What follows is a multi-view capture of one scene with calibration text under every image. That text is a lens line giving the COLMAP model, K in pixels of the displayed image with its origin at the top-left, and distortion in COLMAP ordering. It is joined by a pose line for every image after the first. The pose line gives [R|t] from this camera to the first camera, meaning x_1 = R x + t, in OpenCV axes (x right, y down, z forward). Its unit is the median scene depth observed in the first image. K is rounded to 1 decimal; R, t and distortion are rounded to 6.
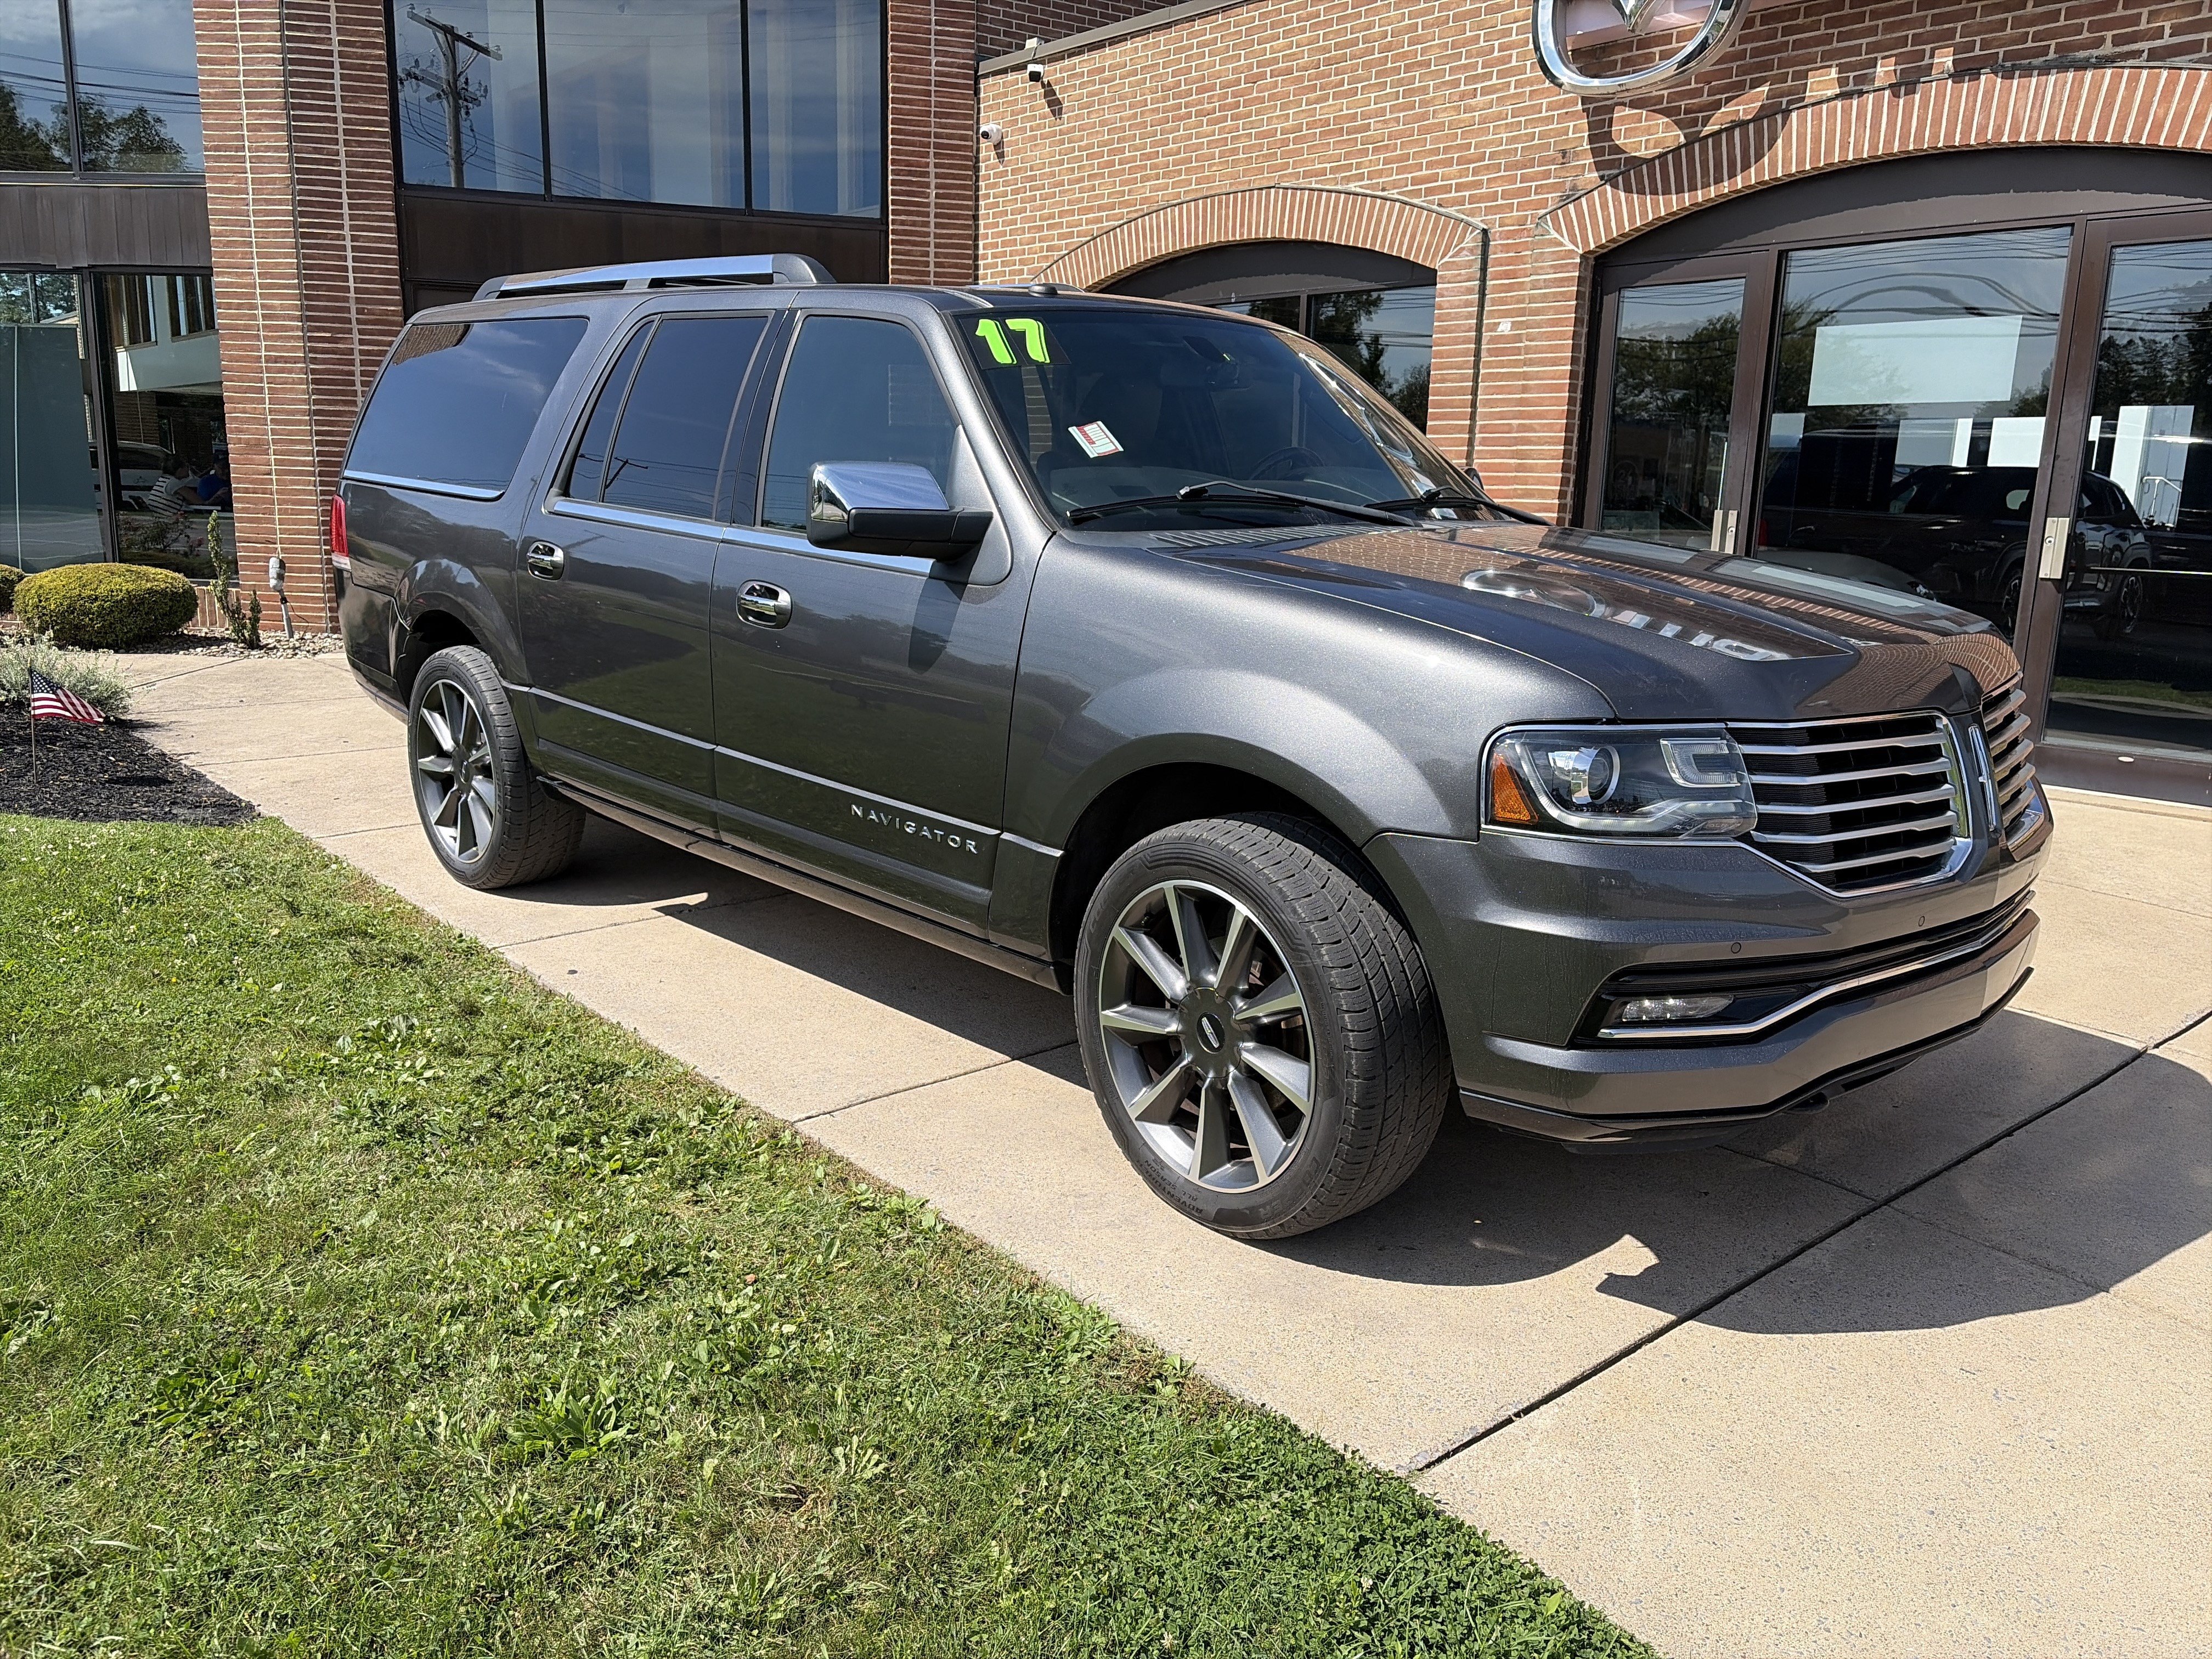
lens RADIAL K [[1676.5, 0, 1105.3], [0, 1676.5, 823.9], [0, 0, 1]] dist [0.049681, -0.048503]
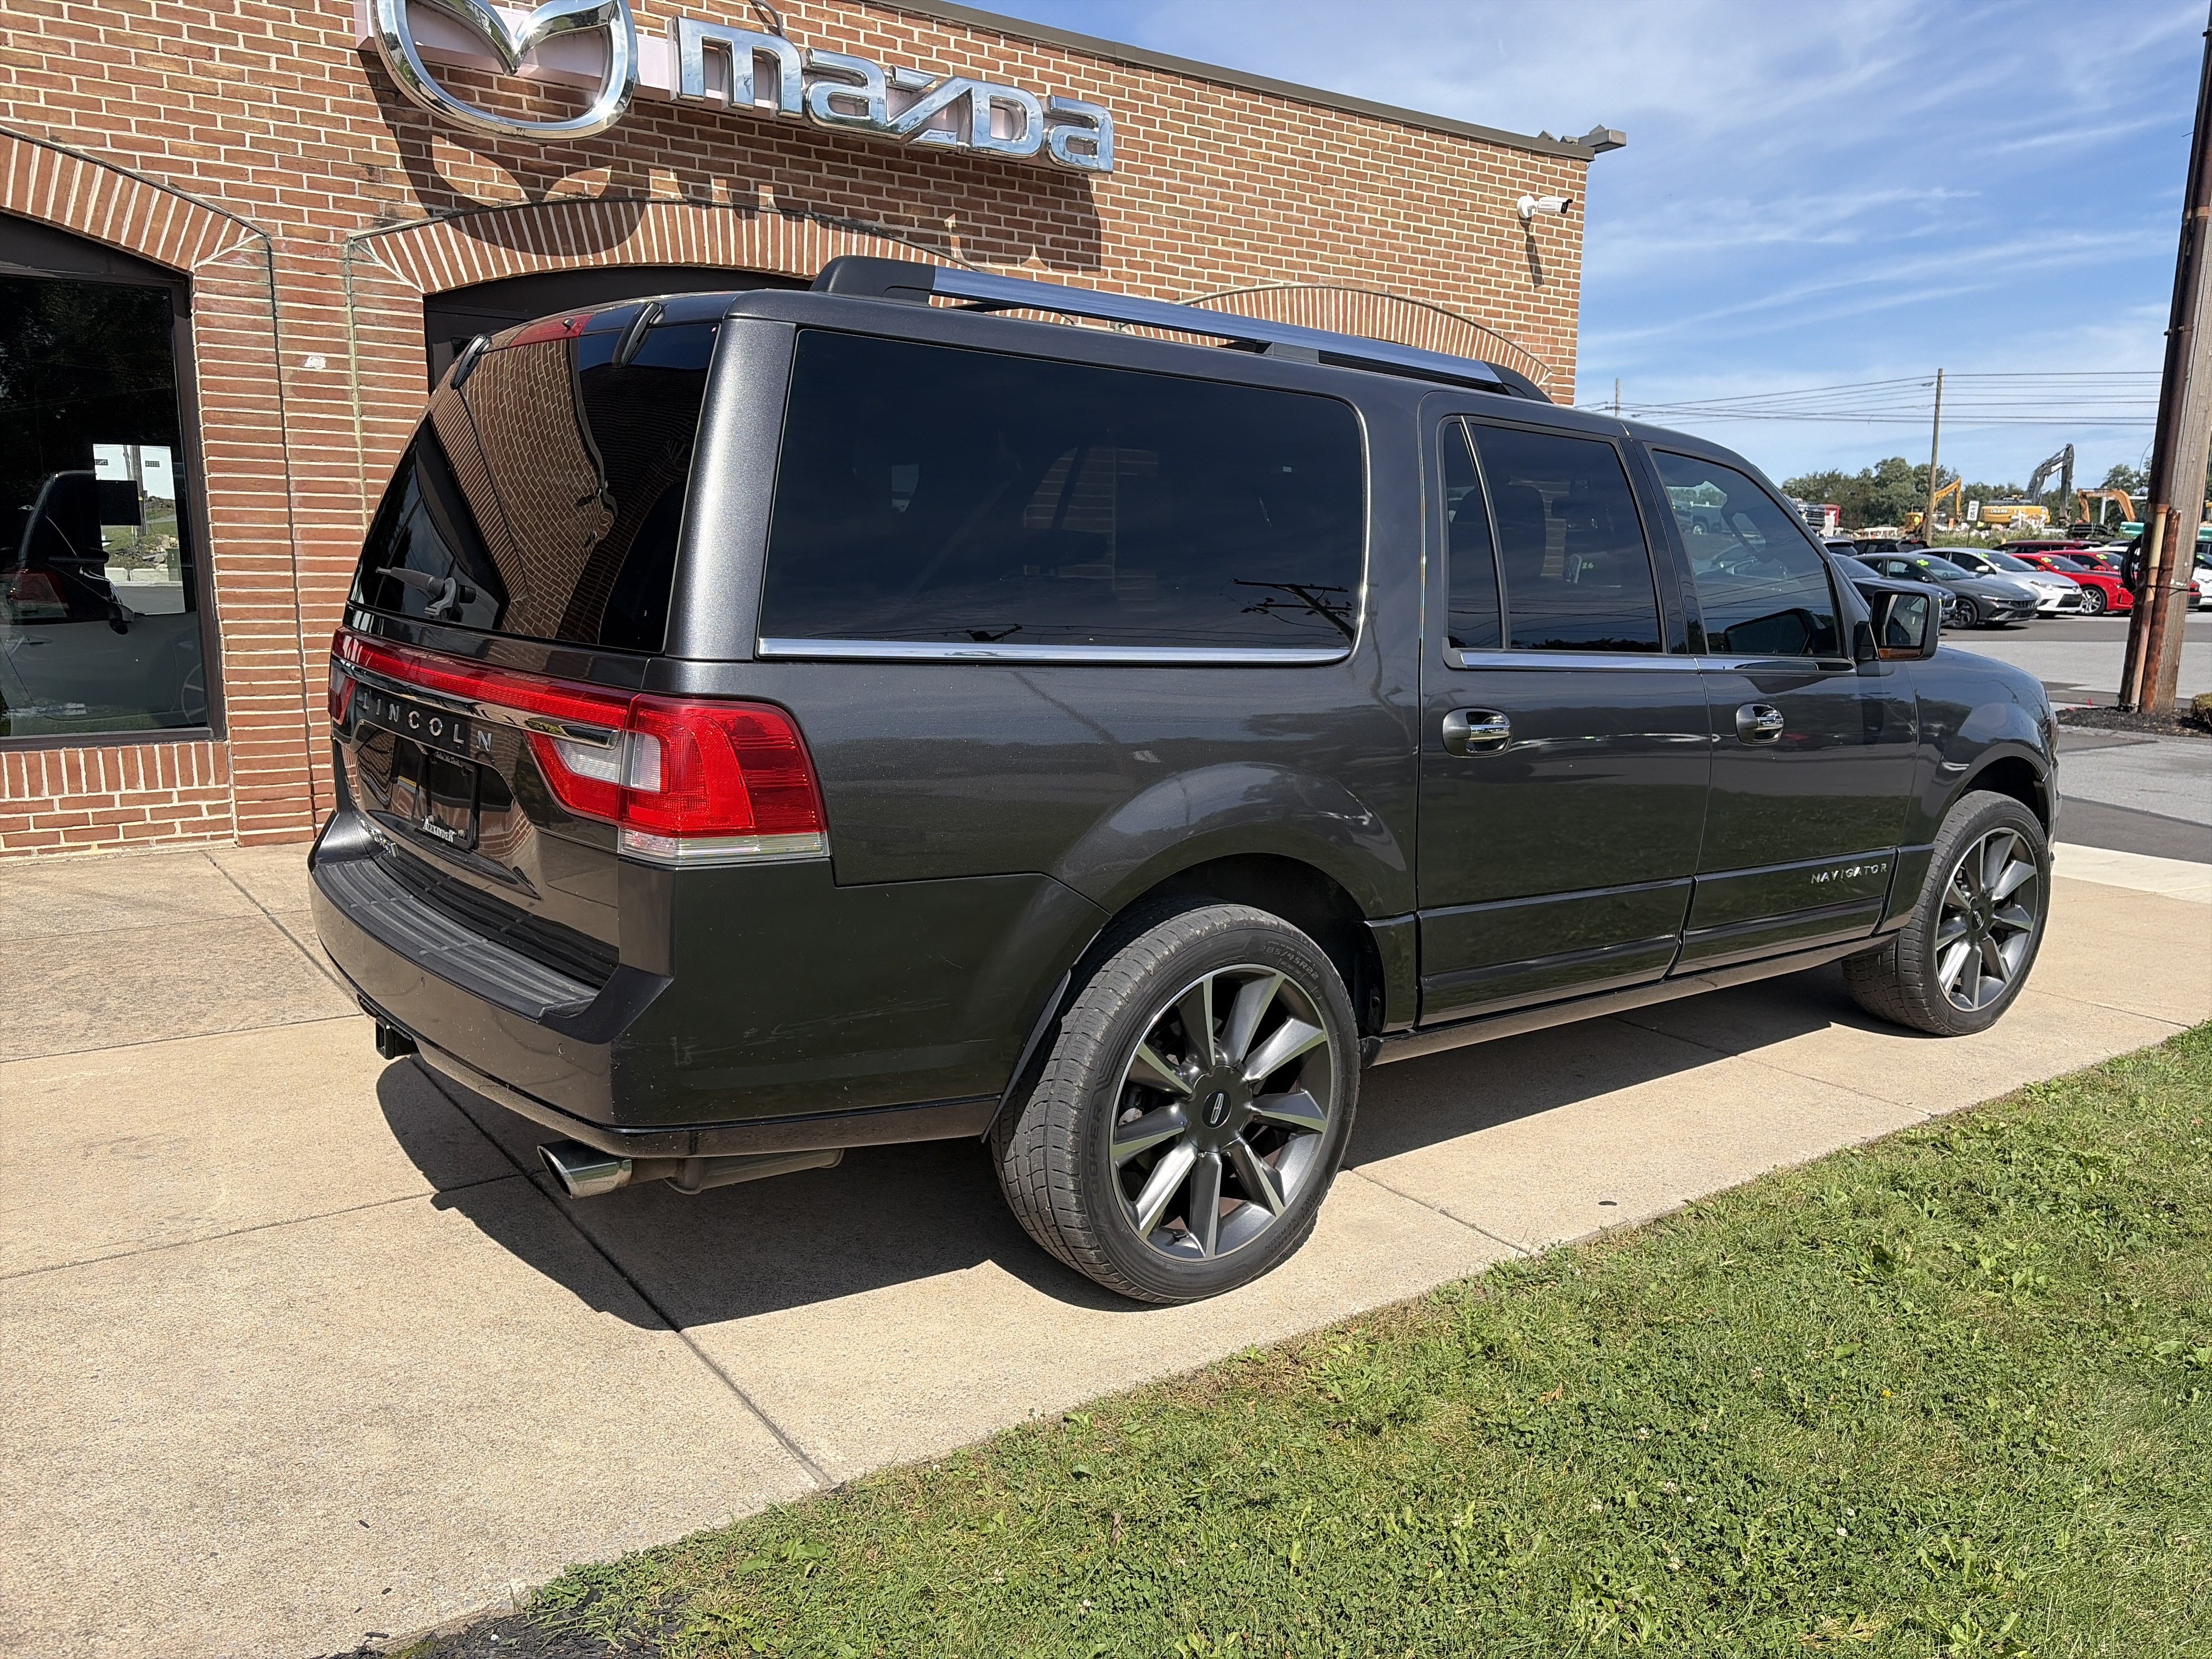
lens RADIAL K [[1676.5, 0, 1115.4], [0, 1676.5, 830.6], [0, 0, 1]] dist [0.049681, -0.048503]
pose [[0.086930, -0.189059, 0.978110, -0.606718], [0.184600, 0.967881, 0.170675, -0.151610], [-0.978962, 0.165722, 0.119038, 0.591371]]
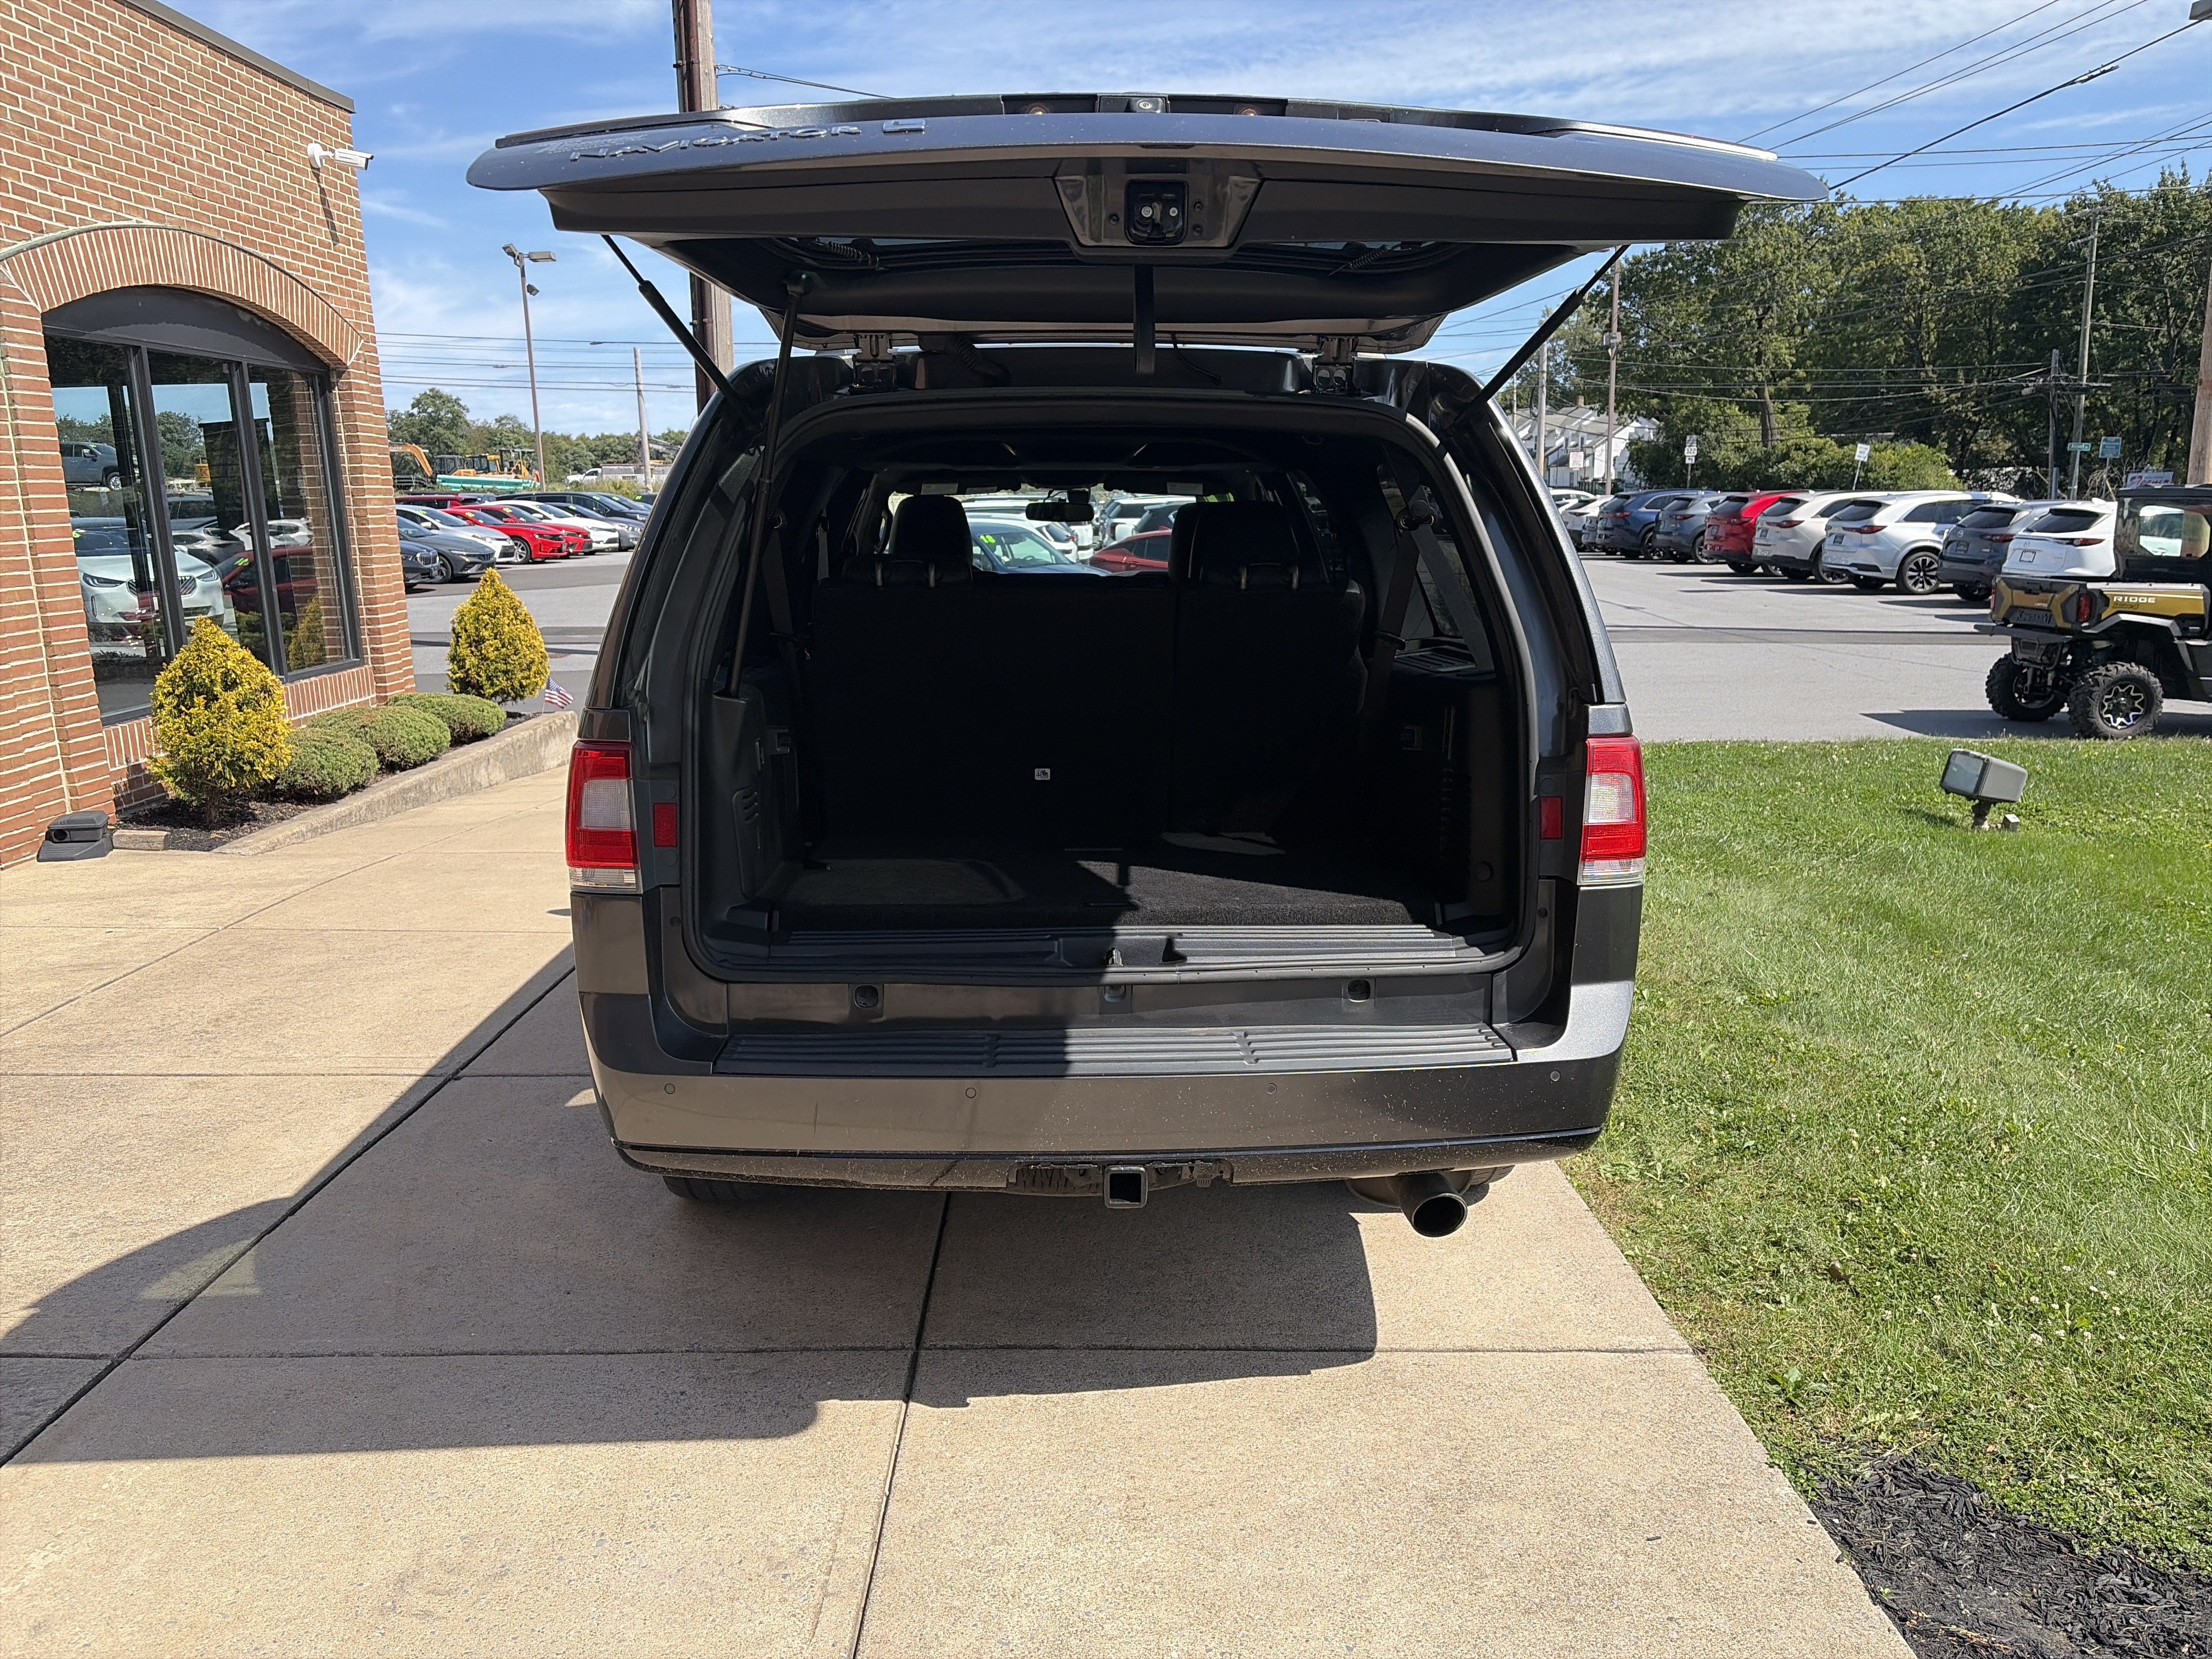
lens RADIAL K [[1676.5, 0, 1107.3], [0, 1676.5, 840.2], [0, 0, 1]] dist [0.049681, -0.048503]
pose [[-0.753366, -0.144033, 0.641634, -0.462212], [0.128059, 0.924906, 0.357981, -0.252036], [-0.645012, 0.351858, -0.678348, 0.998091]]
